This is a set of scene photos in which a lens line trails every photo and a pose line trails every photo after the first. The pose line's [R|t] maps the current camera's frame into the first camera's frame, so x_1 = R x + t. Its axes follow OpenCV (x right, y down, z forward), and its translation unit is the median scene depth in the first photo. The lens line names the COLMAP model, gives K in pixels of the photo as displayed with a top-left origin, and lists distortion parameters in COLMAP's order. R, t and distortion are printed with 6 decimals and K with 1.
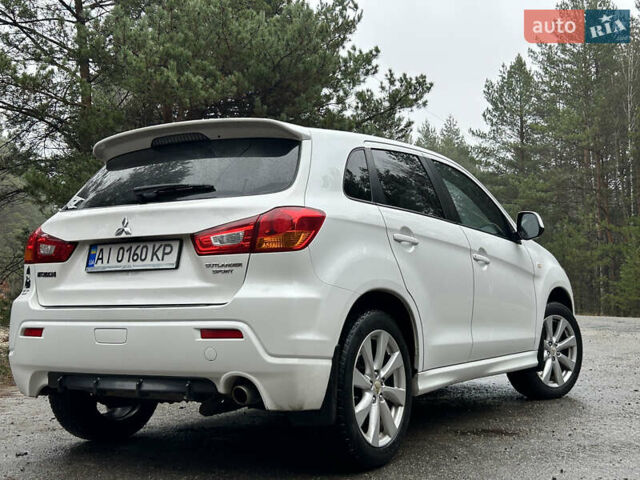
lens RADIAL K [[880.0, 0, 320.0], [0, 880.0, 240.0], [0, 0, 1]] dist [0.155258, -0.473097]
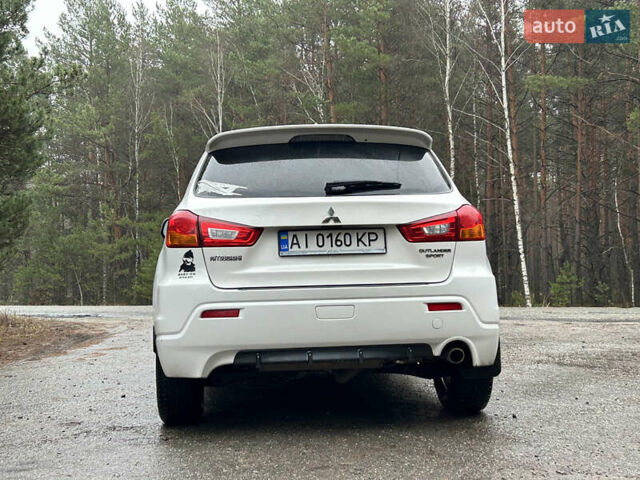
lens RADIAL K [[880.0, 0, 320.0], [0, 880.0, 240.0], [0, 0, 1]] dist [0.155258, -0.473097]
pose [[0.809871, 0.017648, 0.586343, -0.893022], [-0.021369, 0.999772, -0.000578, 0.016917], [-0.586219, -0.012062, 0.810063, 0.102655]]
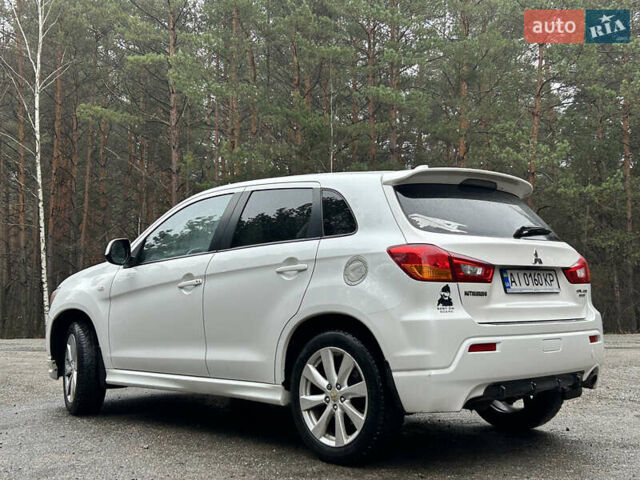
lens RADIAL K [[880.0, 0, 320.0], [0, 880.0, 240.0], [0, 0, 1]] dist [0.155258, -0.473097]
pose [[0.240521, 0.073568, 0.967852, -1.510164], [-0.056988, 0.996474, -0.061582, 0.054984], [-0.968970, -0.040344, 0.243865, 0.998320]]
